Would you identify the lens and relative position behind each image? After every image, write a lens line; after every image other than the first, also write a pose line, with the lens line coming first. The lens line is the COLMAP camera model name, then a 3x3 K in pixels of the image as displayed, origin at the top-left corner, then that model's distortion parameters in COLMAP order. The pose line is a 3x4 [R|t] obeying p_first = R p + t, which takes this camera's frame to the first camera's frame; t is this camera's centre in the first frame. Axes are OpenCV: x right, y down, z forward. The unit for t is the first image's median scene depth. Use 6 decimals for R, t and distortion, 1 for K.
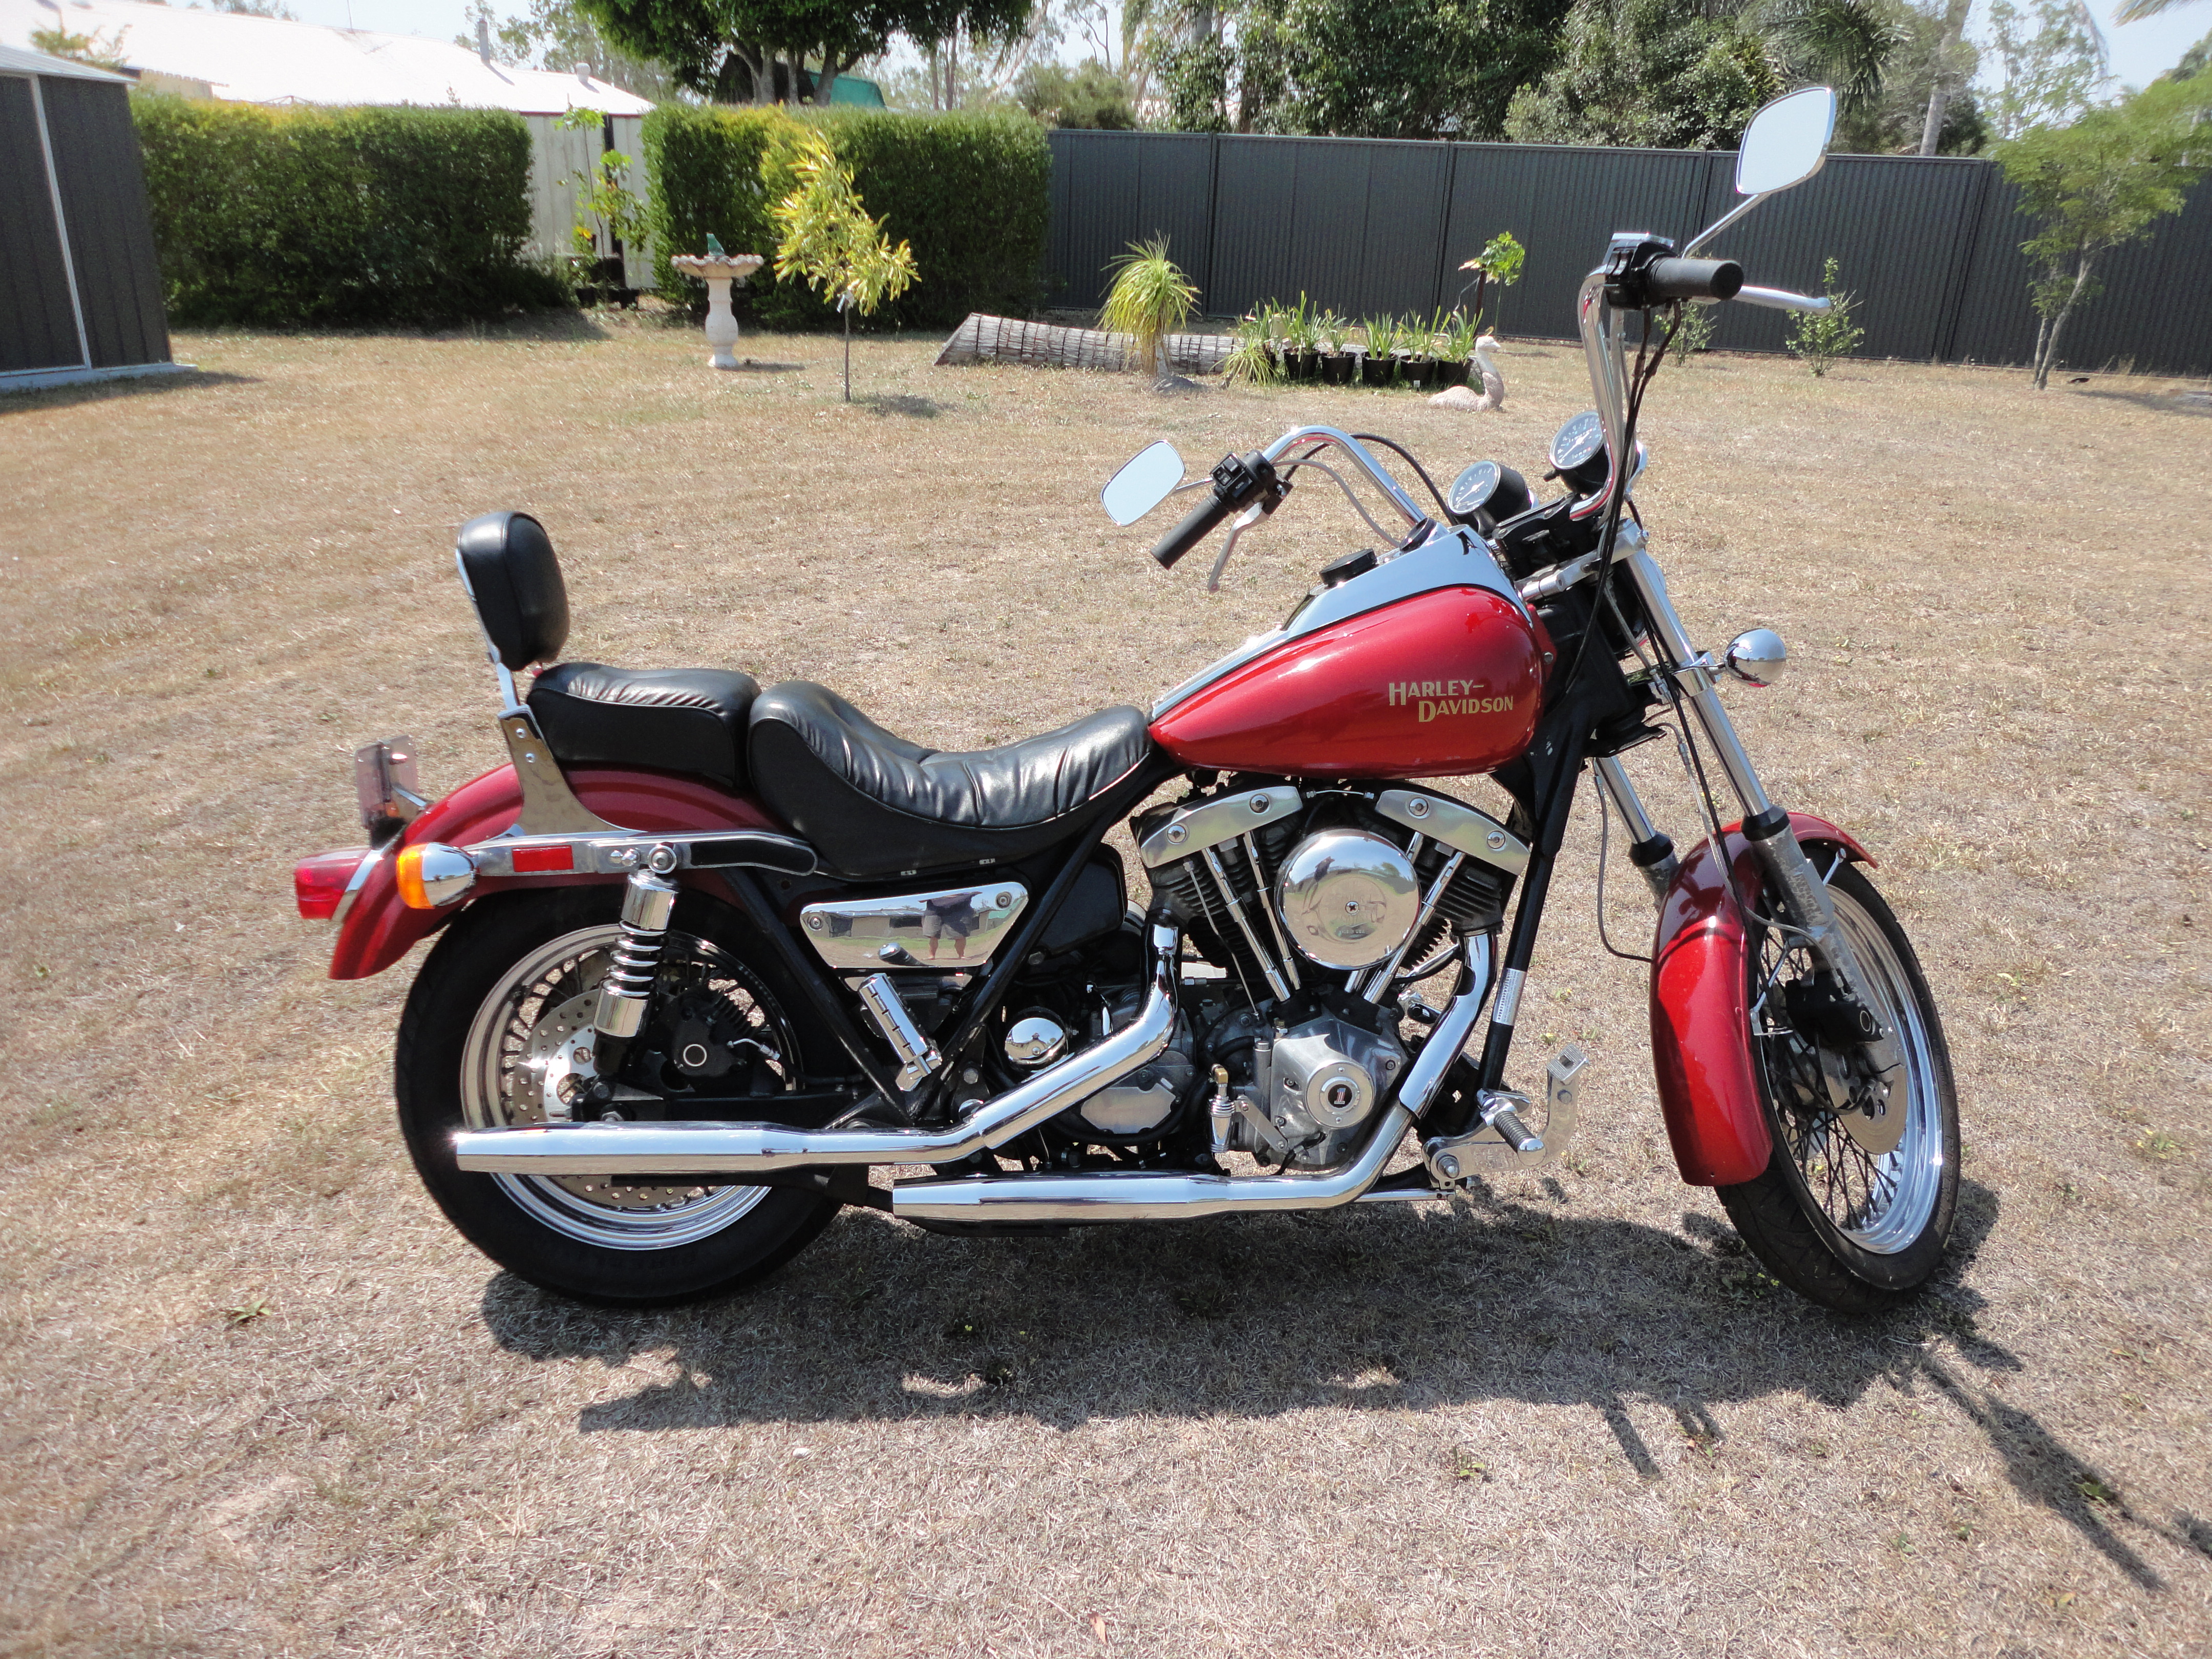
lens RADIAL K [[1587.5, 0, 1106.0], [0, 1587.5, 829.5], [0, 0, 1]] dist [-0.006395, -0.002241]
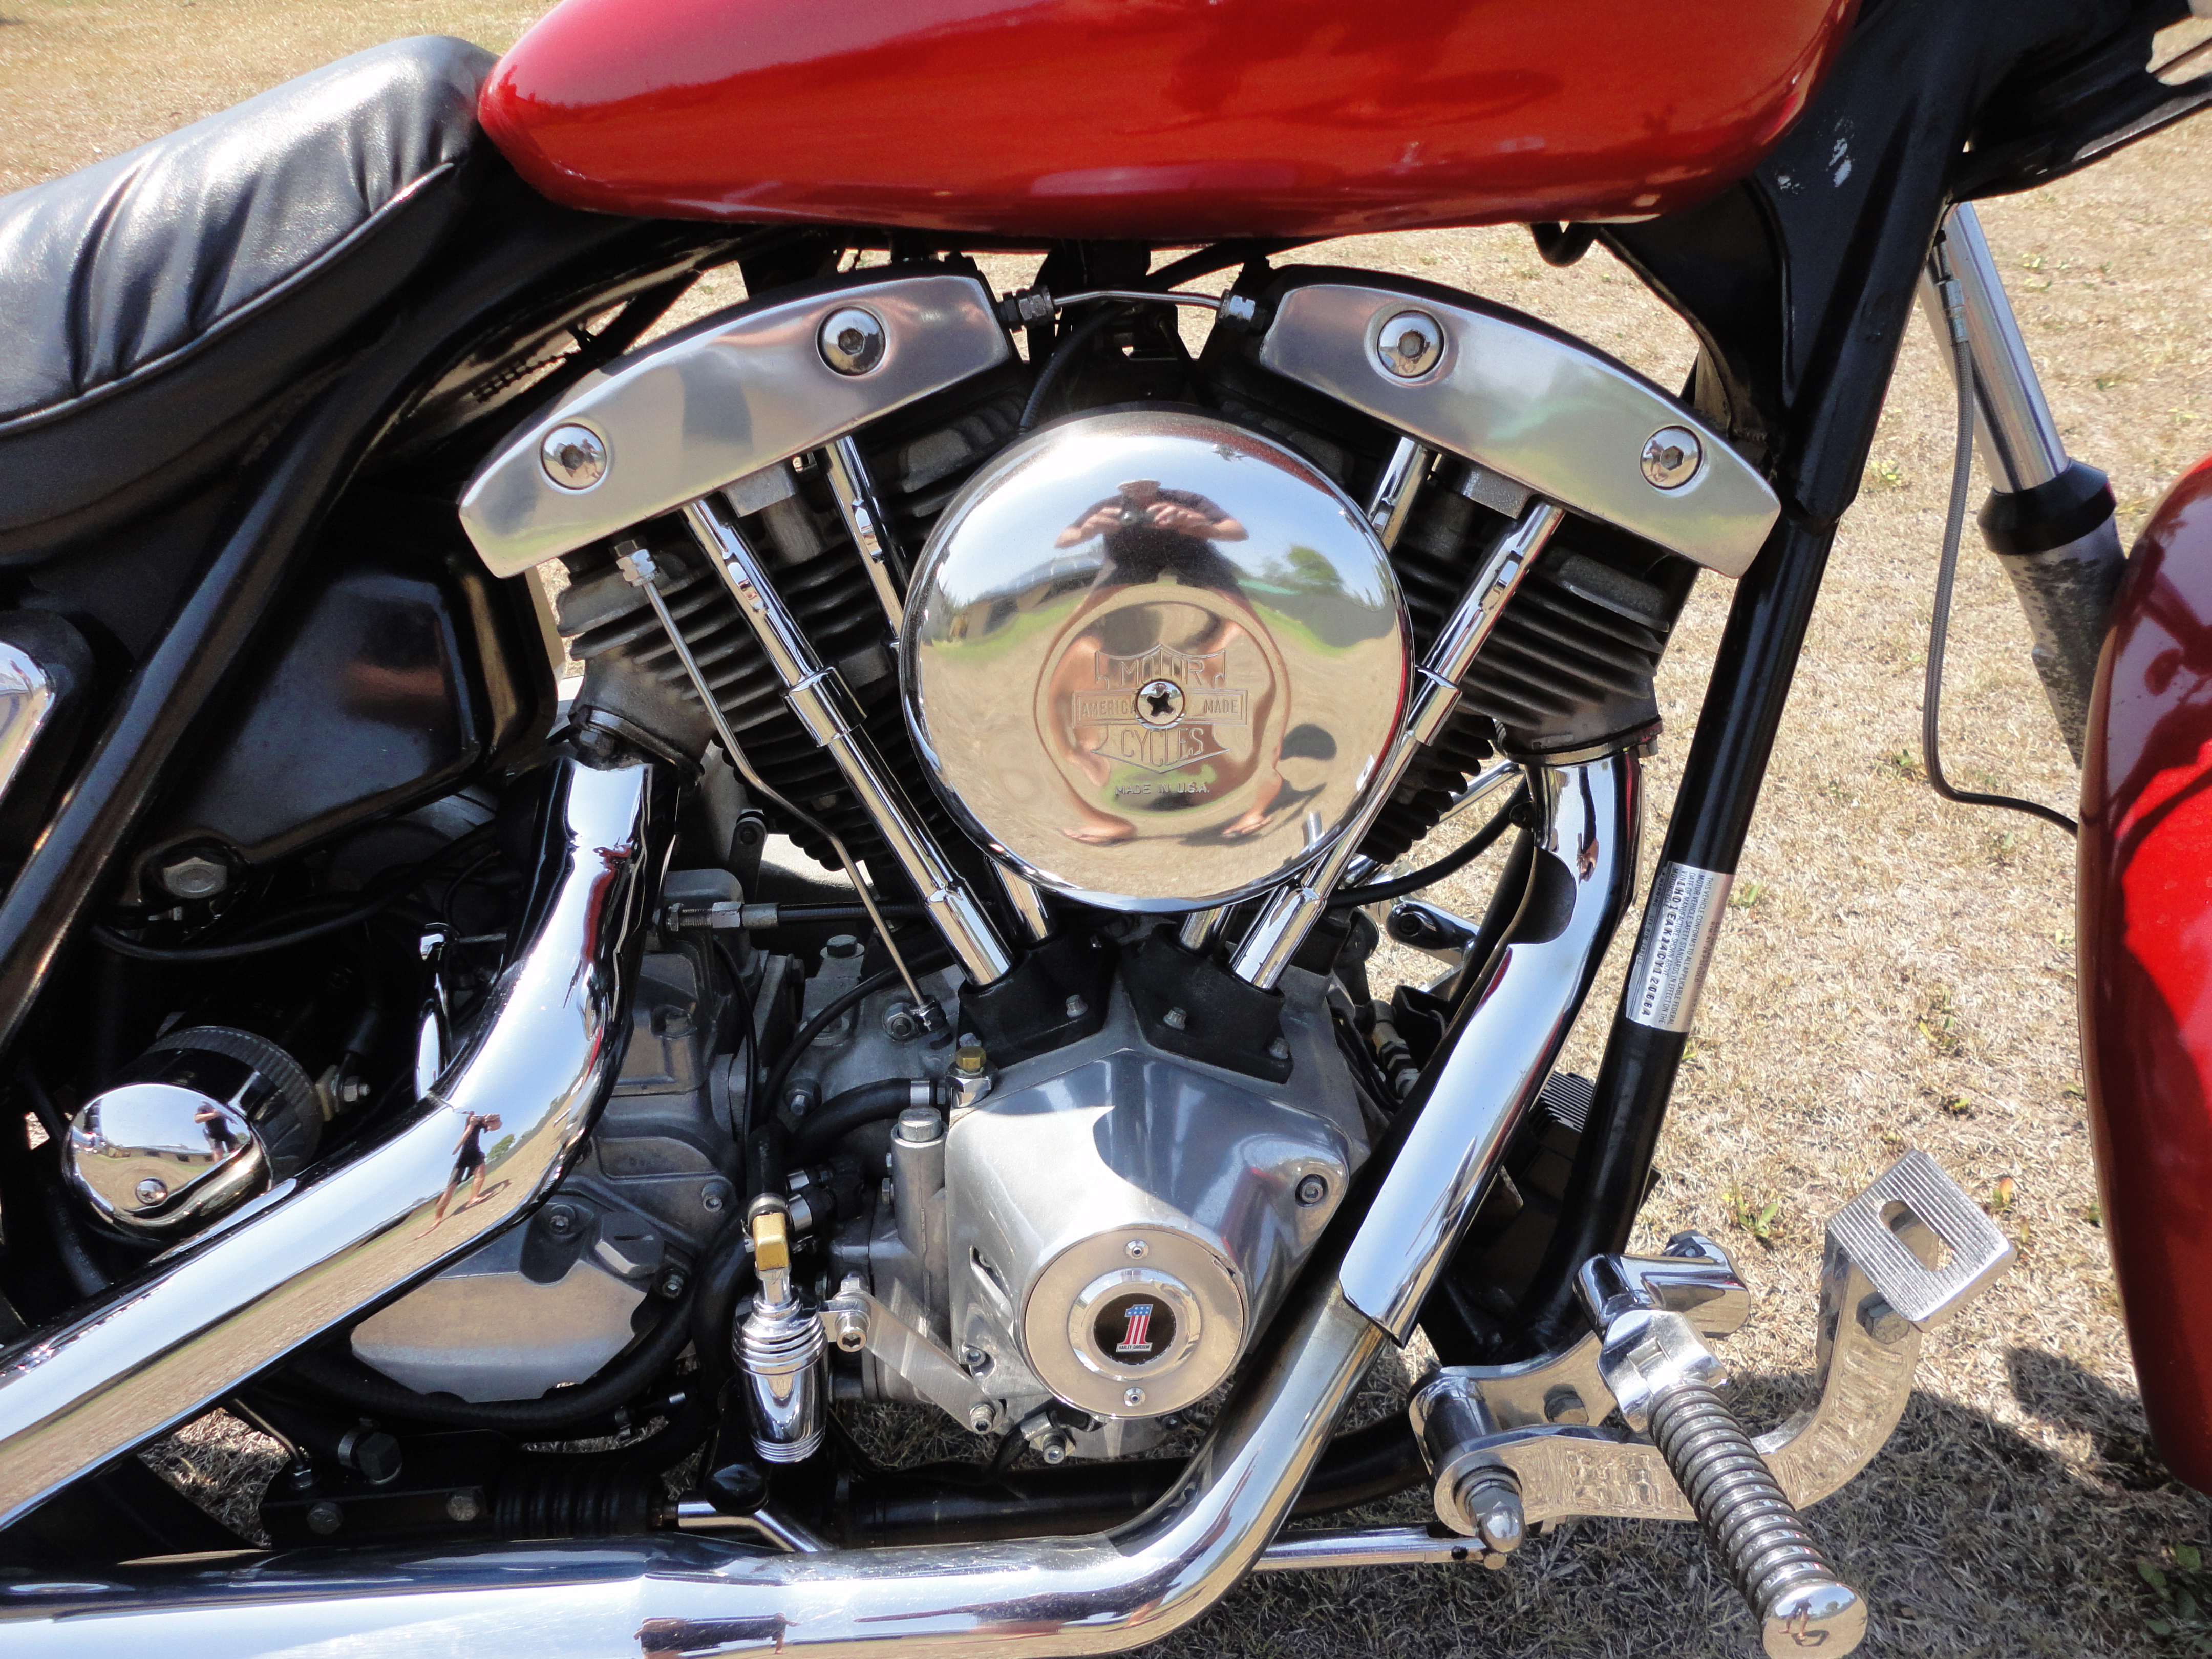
lens RADIAL K [[1587.5, 0, 1106.0], [0, 1587.5, 829.5], [0, 0, 1]] dist [-0.006395, -0.002241]
pose [[0.999768, -0.017830, -0.012088, 0.141009], [0.019576, 0.986187, 0.164473, 0.023859], [0.008988, -0.164672, 0.986307, 0.687579]]
